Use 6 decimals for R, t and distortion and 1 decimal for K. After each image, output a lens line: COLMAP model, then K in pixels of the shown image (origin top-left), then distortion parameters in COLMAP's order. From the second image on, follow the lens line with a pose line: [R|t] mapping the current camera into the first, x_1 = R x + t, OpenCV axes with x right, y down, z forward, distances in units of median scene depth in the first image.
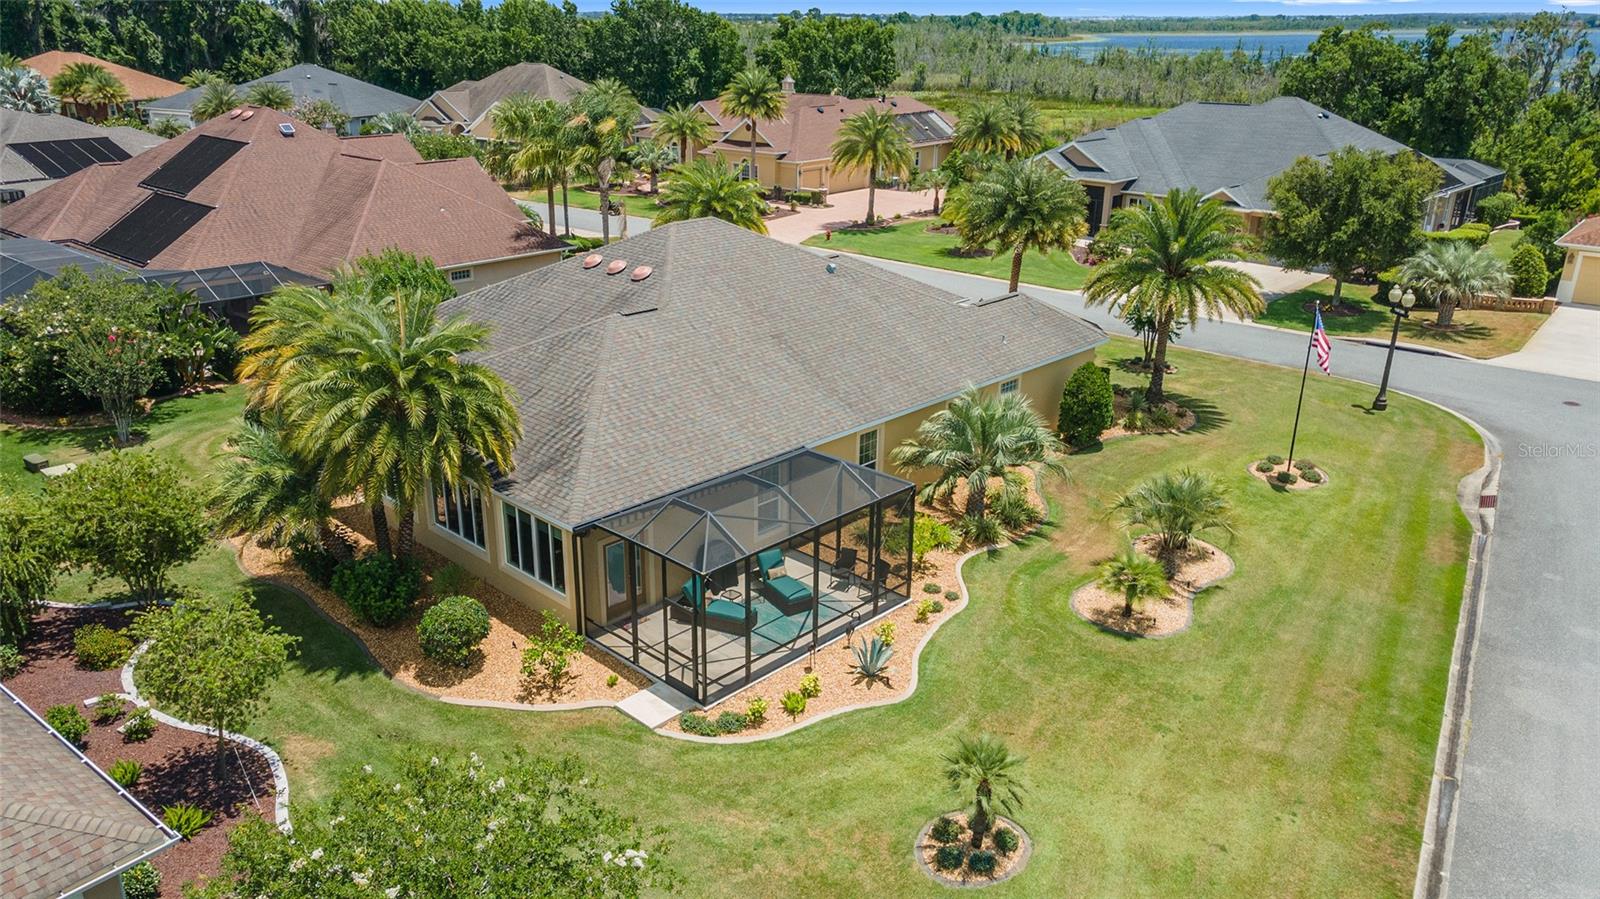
lens RADIAL K [[1151.1, 0, 783.4], [0, 1151.1, 452.7], [0, 0, 1]] dist [0.014910, 0.033503]
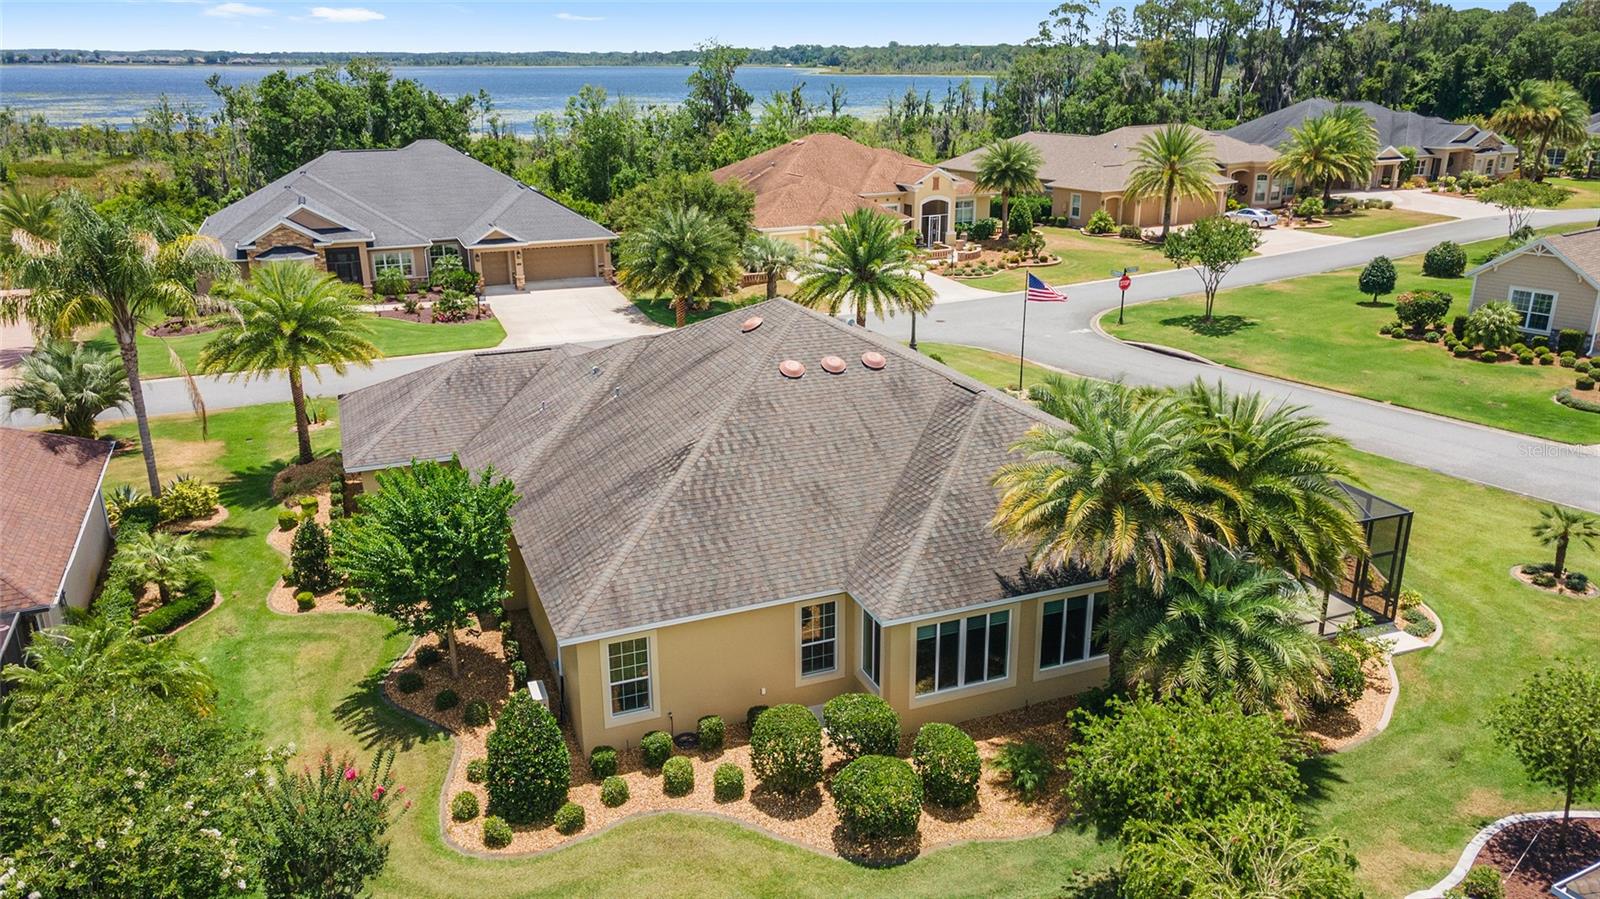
lens RADIAL K [[1159.4, 0, 788.7], [0, 1159.4, 446.2], [0, 0, 1]] dist [0.011963, 0.051624]
pose [[0.416102, -0.301110, 0.858016, -0.738036], [0.331029, 0.928997, 0.165484, -0.205856], [-0.846923, 0.215170, 0.486234, 0.484897]]
